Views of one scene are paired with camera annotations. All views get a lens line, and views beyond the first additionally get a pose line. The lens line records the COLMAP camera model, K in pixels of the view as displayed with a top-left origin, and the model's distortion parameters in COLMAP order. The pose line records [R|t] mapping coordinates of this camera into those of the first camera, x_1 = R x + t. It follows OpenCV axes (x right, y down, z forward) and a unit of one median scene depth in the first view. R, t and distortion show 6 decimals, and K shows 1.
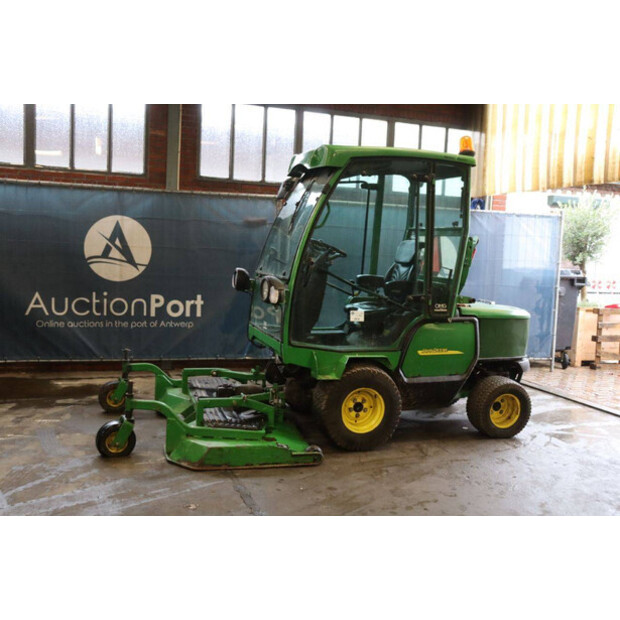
lens RADIAL K [[670.1, 0, 307.7], [0, 670.1, 281.2], [0, 0, 1]] dist [-0.007953, -0.005417]
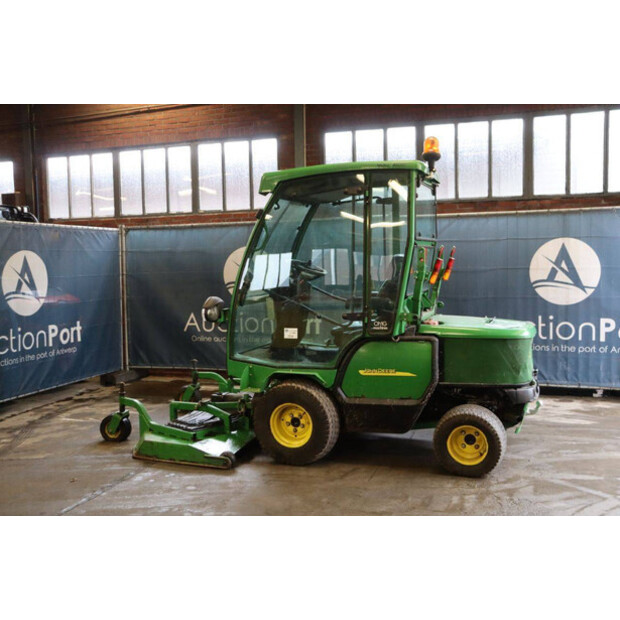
lens RADIAL K [[653.0, 0, 303.2], [0, 653.0, 310.9], [0, 0, 1]] dist [-0.014332, -0.009341]
pose [[0.793992, -0.009930, -0.607847, 0.643765], [0.015338, 0.999876, 0.003702, 0.014349], [0.607734, -0.012263, 0.794046, 0.207028]]
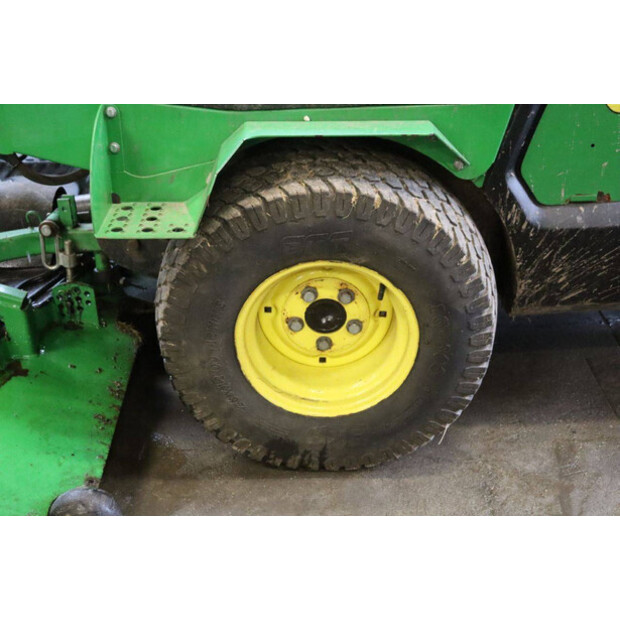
lens RADIAL K [[917.5, 0, 310.0], [0, 917.5, 310.0], [0, 0, 1]] dist [0.015873, 0.024052]
pose [[0.955176, 0.093132, -0.281009, 0.158074], [0.040949, 0.898537, 0.436982, 0.028468], [0.293194, -0.428902, 0.854447, 0.650069]]
